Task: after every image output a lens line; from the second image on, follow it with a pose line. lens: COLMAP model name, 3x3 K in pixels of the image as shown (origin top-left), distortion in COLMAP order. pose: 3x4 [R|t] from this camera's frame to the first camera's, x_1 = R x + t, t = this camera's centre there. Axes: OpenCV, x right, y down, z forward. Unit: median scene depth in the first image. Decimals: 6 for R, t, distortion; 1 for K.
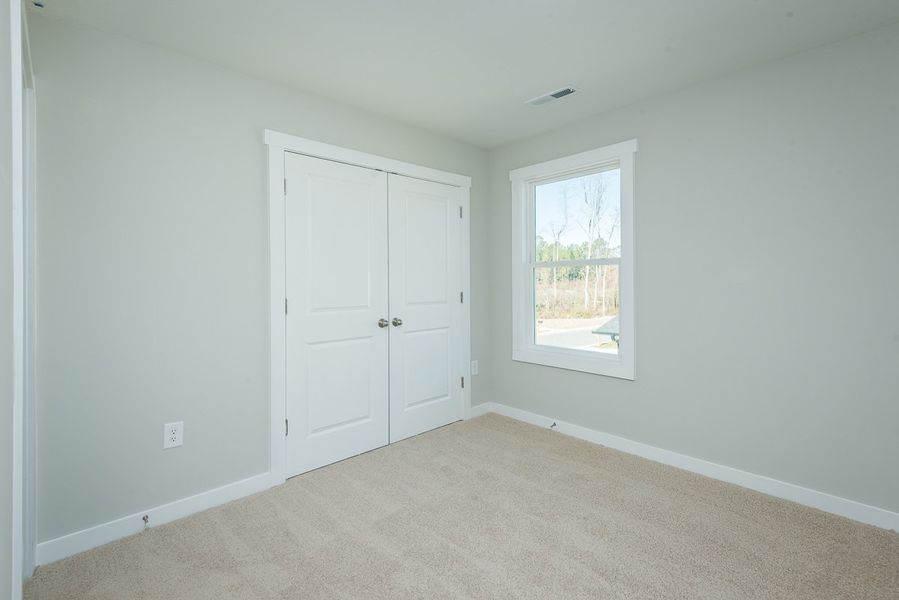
lens RADIAL K [[405.8, 0, 450.3], [0, 405.8, 293.1], [0, 0, 1]] dist [0.025181, -0.013428]
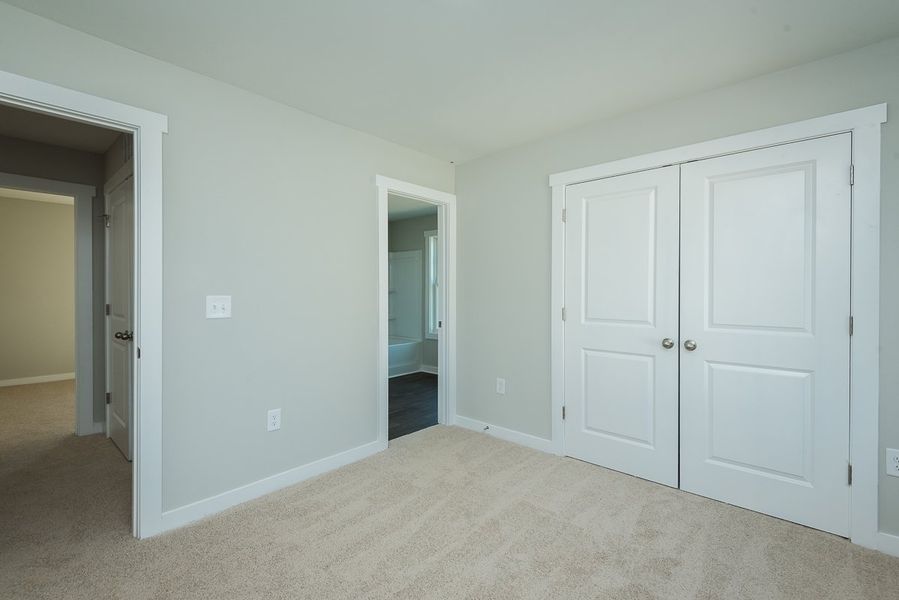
lens RADIAL K [[405.7, 0, 446.1], [0, 405.7, 306.4], [0, 0, 1]] dist [0.000138, -0.000389]
pose [[0.078819, 0.056700, -0.995275, 0.763490], [-0.022459, 0.998229, 0.055090, -0.049570], [0.996636, 0.018011, 0.079953, 0.546703]]
